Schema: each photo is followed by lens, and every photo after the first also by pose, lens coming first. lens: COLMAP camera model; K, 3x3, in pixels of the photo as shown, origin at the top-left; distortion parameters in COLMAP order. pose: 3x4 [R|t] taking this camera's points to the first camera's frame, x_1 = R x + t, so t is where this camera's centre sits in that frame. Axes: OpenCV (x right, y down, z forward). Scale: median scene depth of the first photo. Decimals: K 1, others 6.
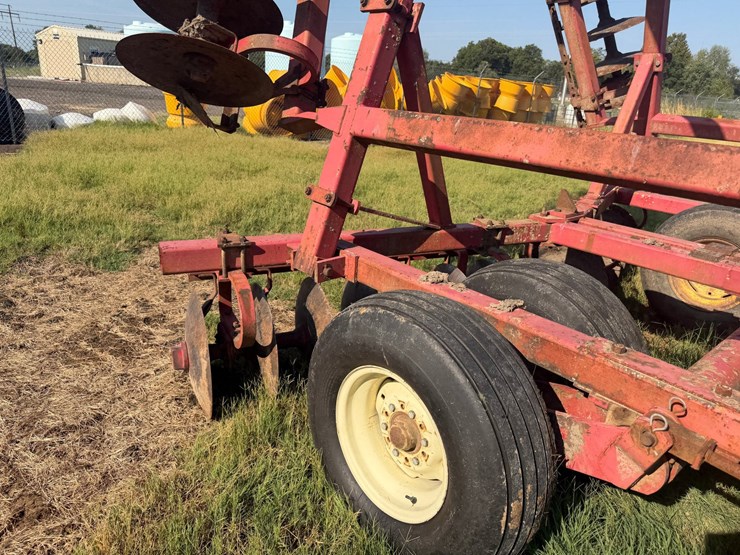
lens RADIAL K [[528.1, 0, 365.9], [0, 528.1, 274.5], [0, 0, 1]] dist [0.000666, -0.005164]
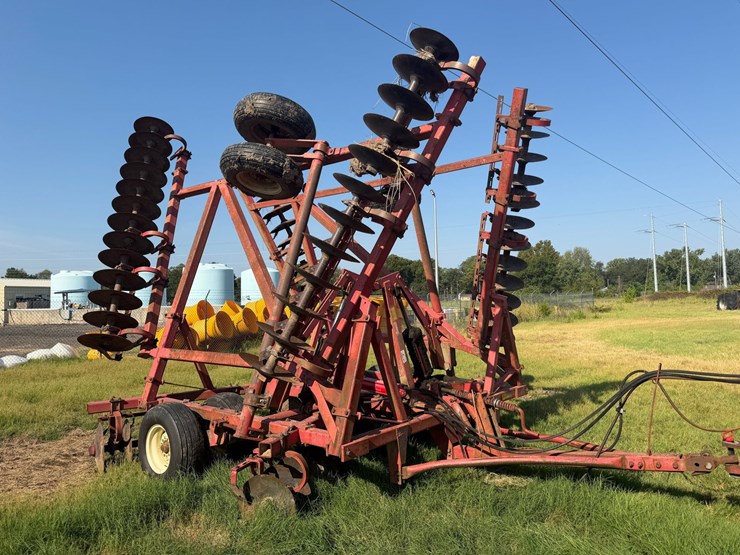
lens RADIAL K [[517.4, 0, 370.0], [0, 517.4, 277.5], [0, 0, 1]] dist [0.062470, -0.073405]
pose [[0.985001, -0.072561, 0.156552, 0.575537], [0.125738, 0.923173, -0.363239, 0.434205], [-0.118167, 0.377475, 0.918449, -1.629810]]
